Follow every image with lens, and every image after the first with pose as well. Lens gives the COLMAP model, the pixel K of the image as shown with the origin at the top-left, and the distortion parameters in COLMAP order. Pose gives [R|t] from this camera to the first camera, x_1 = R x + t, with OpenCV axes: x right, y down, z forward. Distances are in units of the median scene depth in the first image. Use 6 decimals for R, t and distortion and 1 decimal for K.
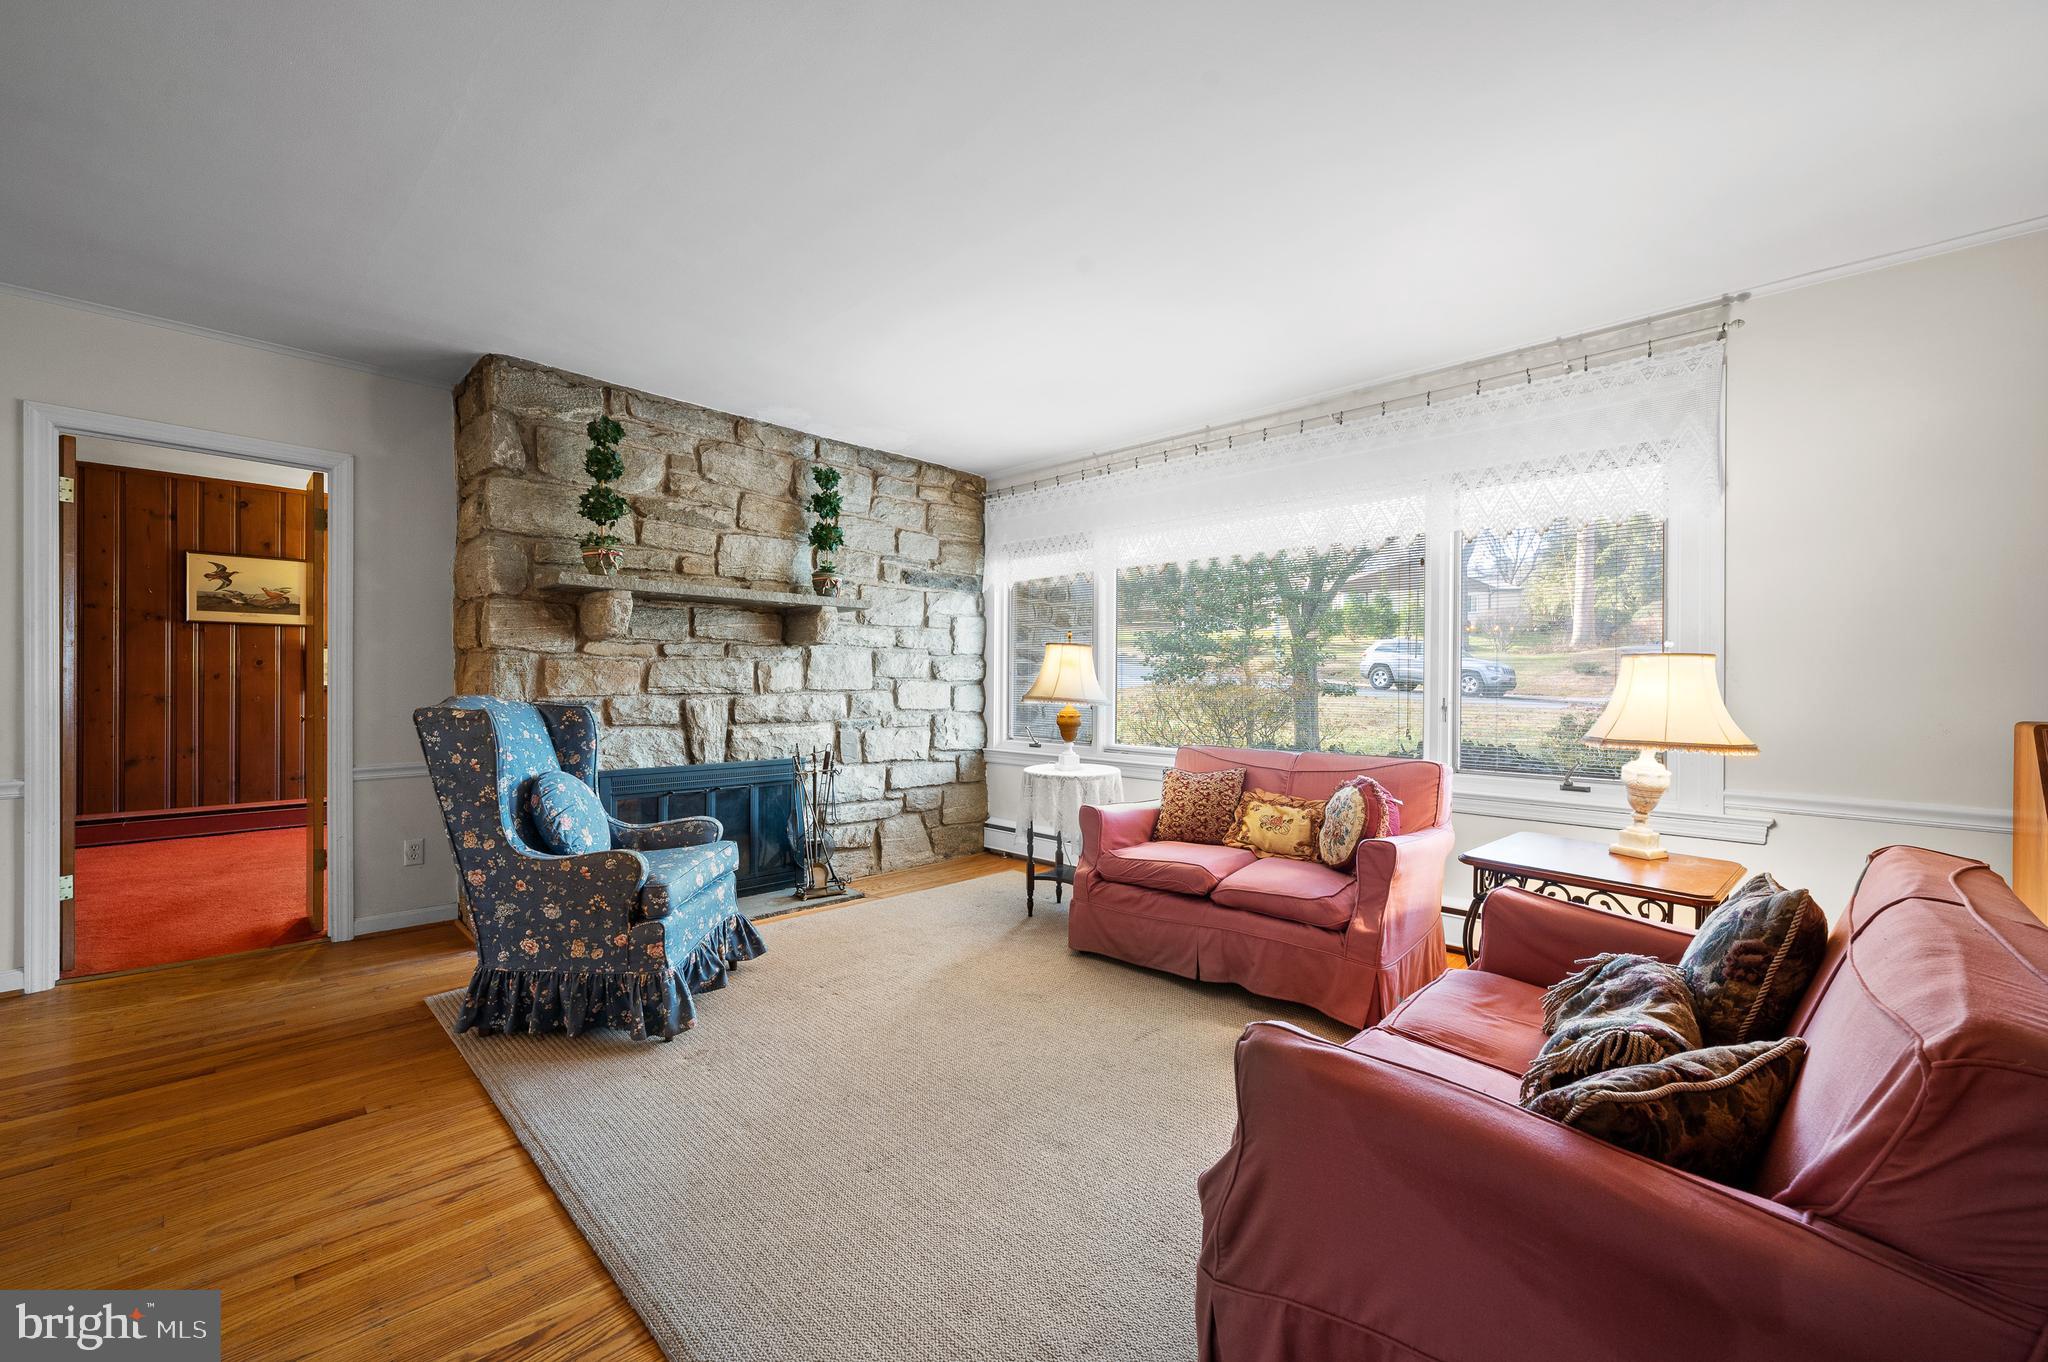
lens RADIAL K [[827.3, 0, 1028.1], [0, 827.3, 681.9], [0, 0, 1]] dist [0.000613, 0.000005]
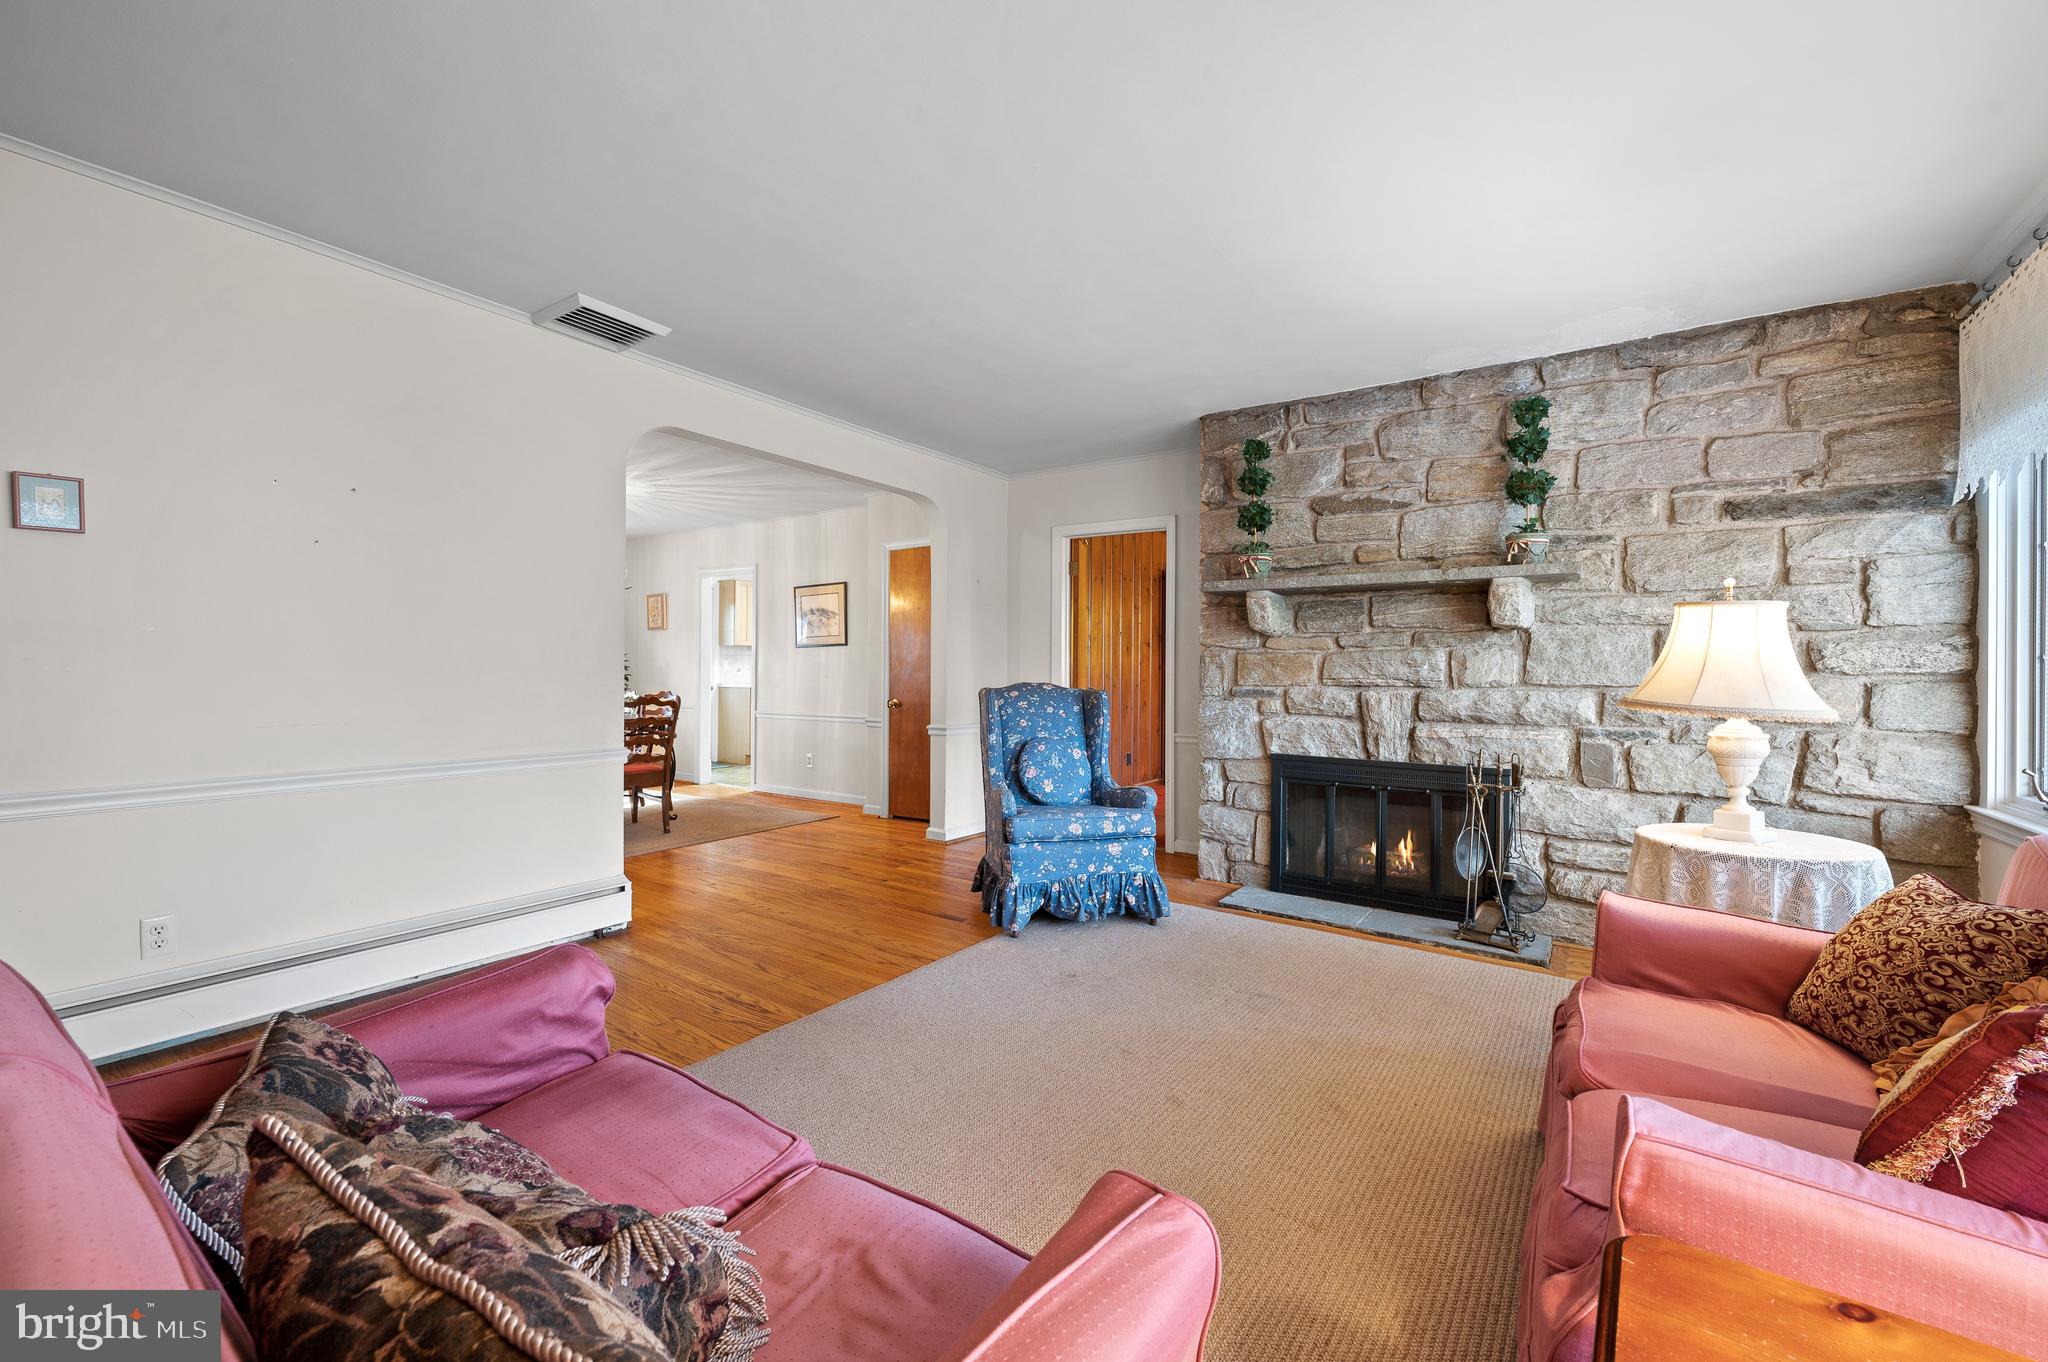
lens RADIAL K [[827.3, 0, 1028.0], [0, 827.3, 667.5], [0, 0, 1]] dist [0.000613, 0.000005]
pose [[0.159426, -0.007774, -0.987179, 0.470385], [-0.007853, 0.999927, -0.009143, 0.004677], [0.987179, 0.009210, 0.159354, 0.438907]]
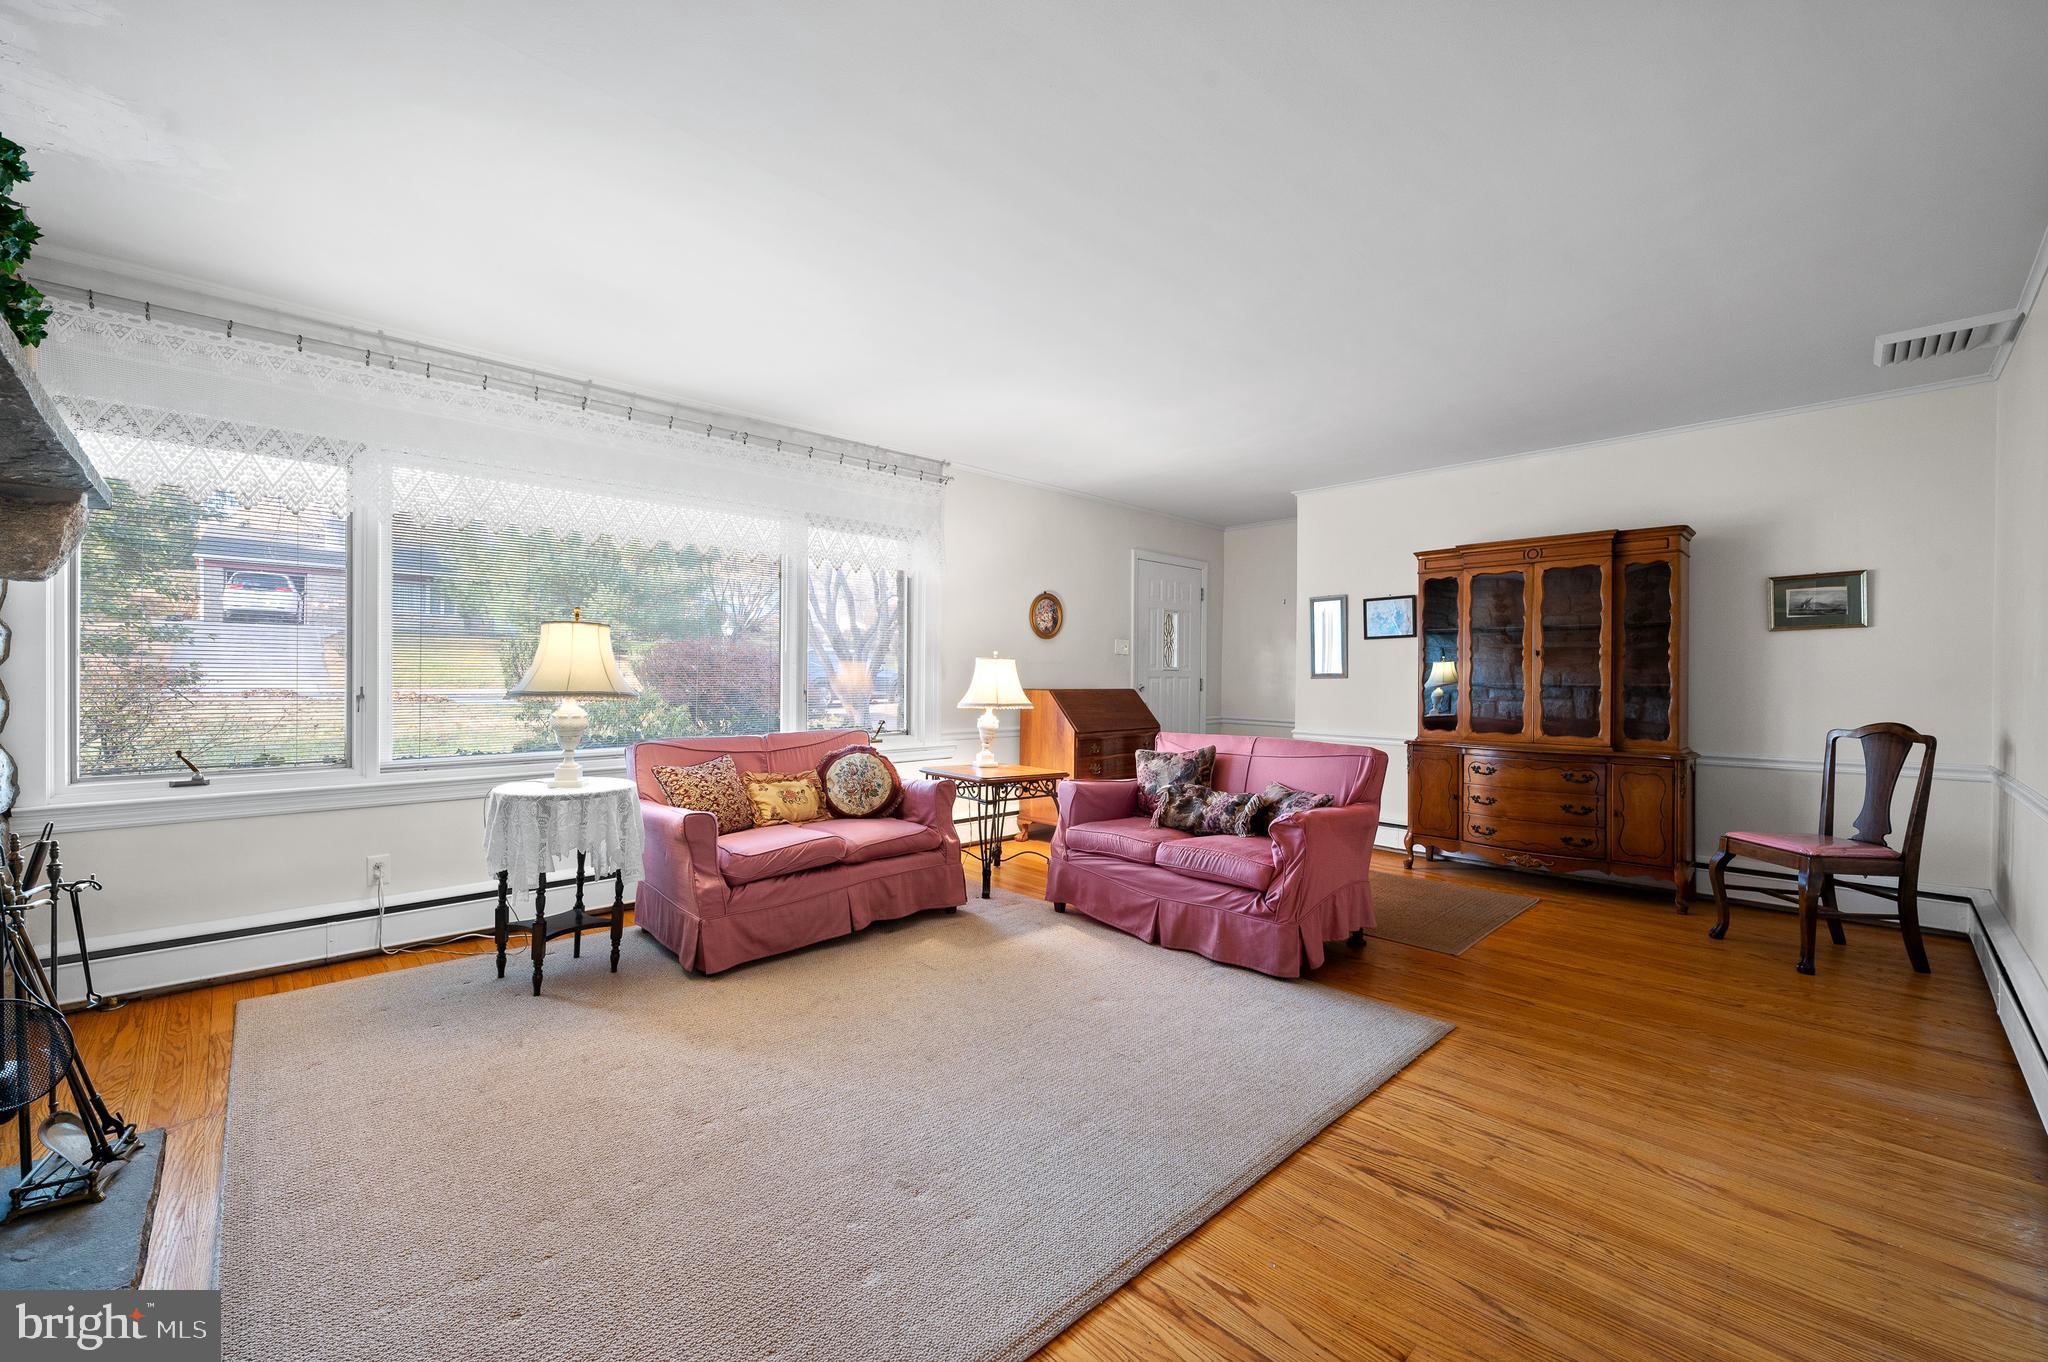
lens RADIAL K [[827.3, 0, 1023.9], [0, 827.3, 681.8], [0, 0, 1]] dist [0.000613, 0.000005]
pose [[0.027887, -0.014648, 0.999504, -0.689497], [-0.005037, 0.999878, 0.014794, -0.004467], [-0.999598, -0.005447, 0.027810, 0.540828]]
